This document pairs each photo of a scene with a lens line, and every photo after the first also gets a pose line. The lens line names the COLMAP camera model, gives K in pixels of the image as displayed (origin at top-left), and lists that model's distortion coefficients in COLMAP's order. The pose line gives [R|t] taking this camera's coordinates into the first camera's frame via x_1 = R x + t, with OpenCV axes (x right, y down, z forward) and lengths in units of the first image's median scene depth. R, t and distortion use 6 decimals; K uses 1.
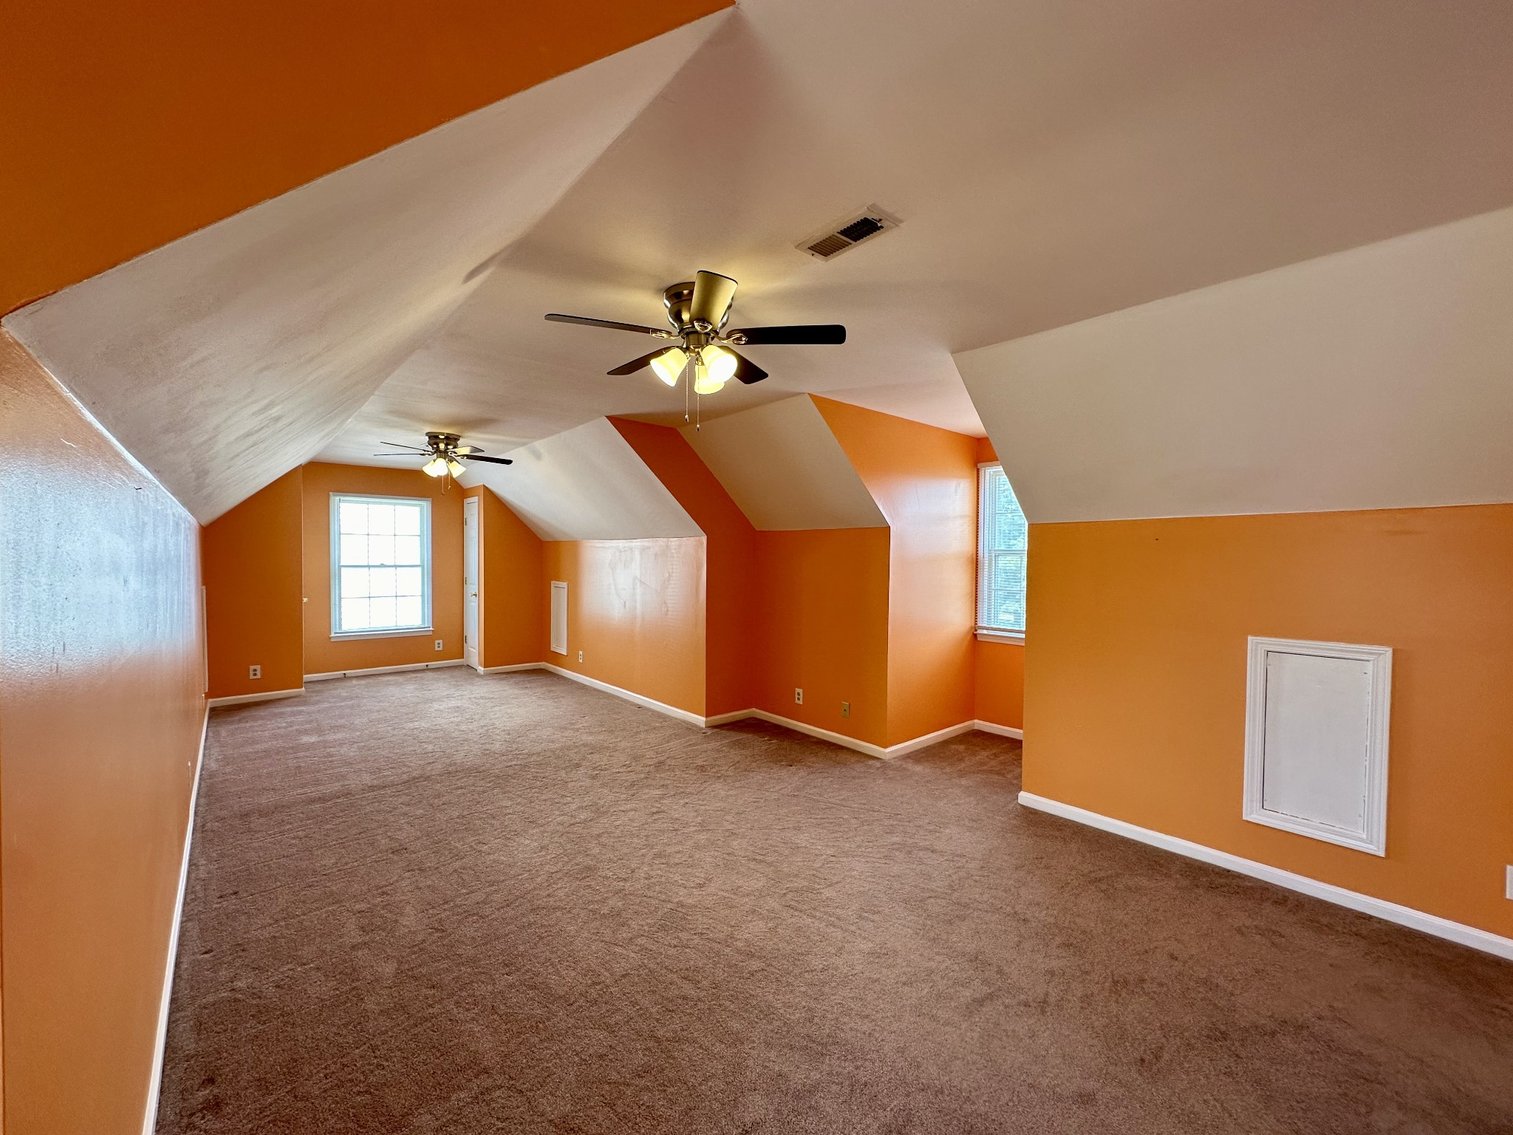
lens RADIAL K [[603.2, 0, 754.0], [0, 603.2, 568.1], [0, 0, 1]] dist [0.002684, 0.000137]
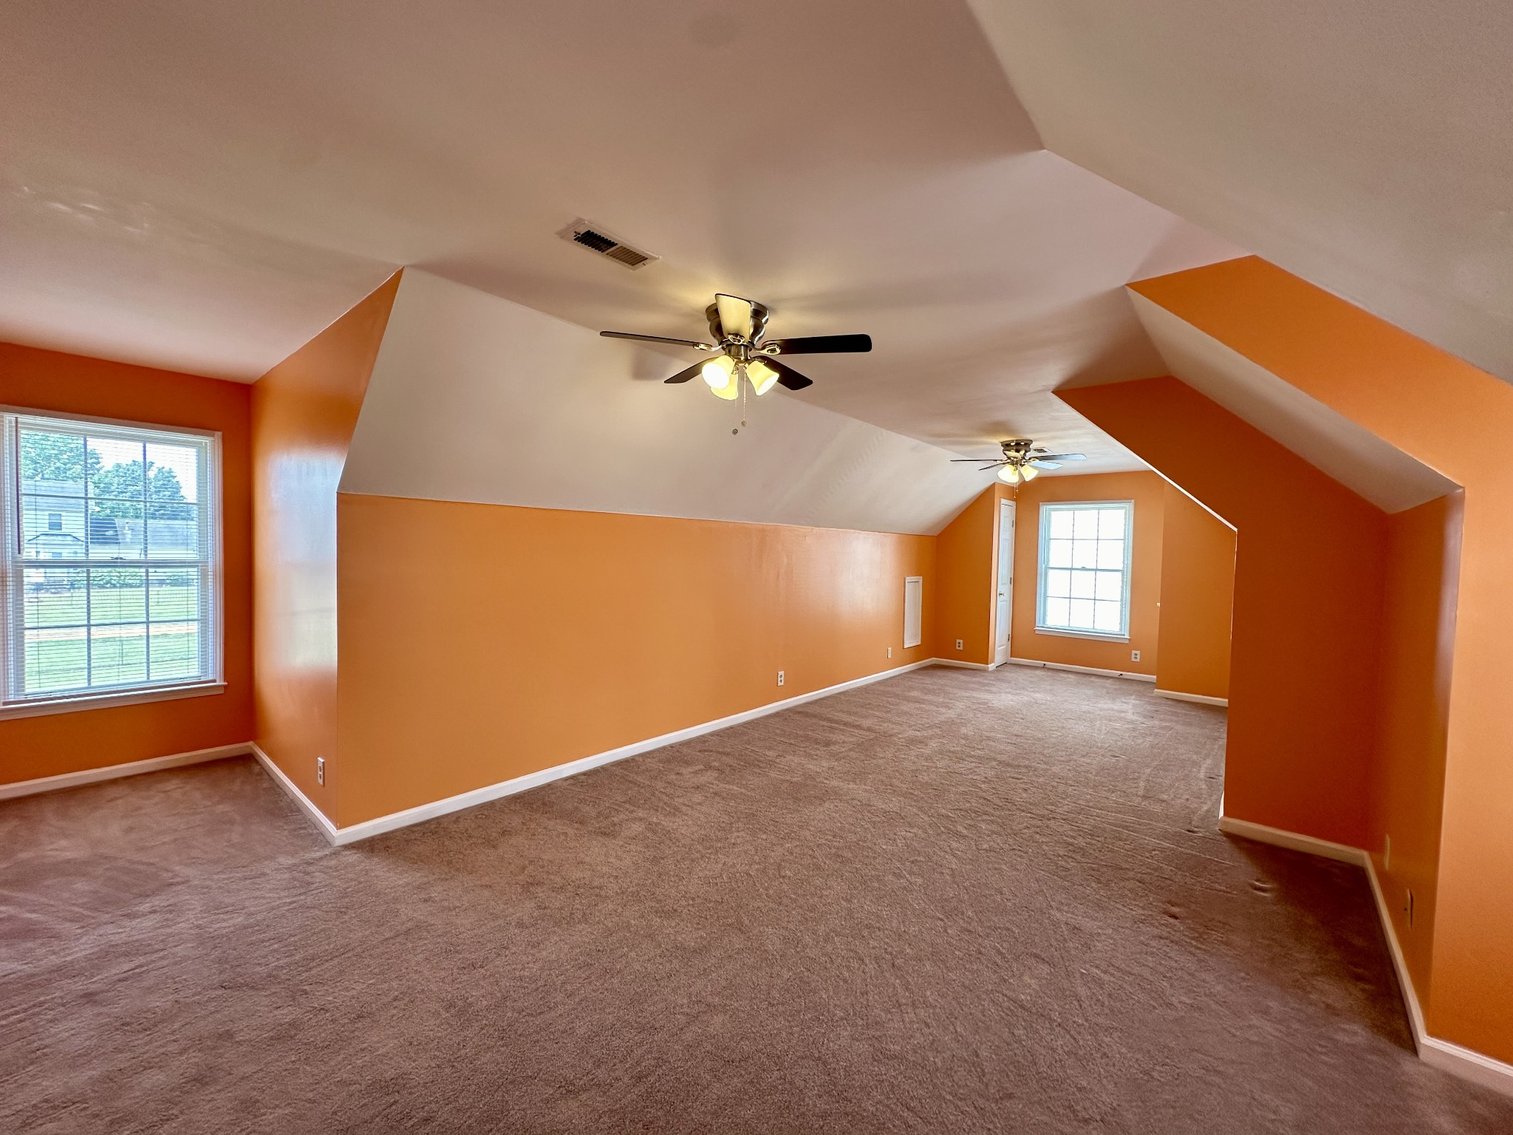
lens RADIAL K [[603.2, 0, 756.8], [0, 603.2, 568.0], [0, 0, 1]] dist [0.002684, 0.000137]
pose [[0.150296, 0.028583, -0.988228, 0.363980], [-0.044097, 0.998781, 0.022181, -0.004231], [0.987657, 0.040244, 0.151373, 0.316781]]
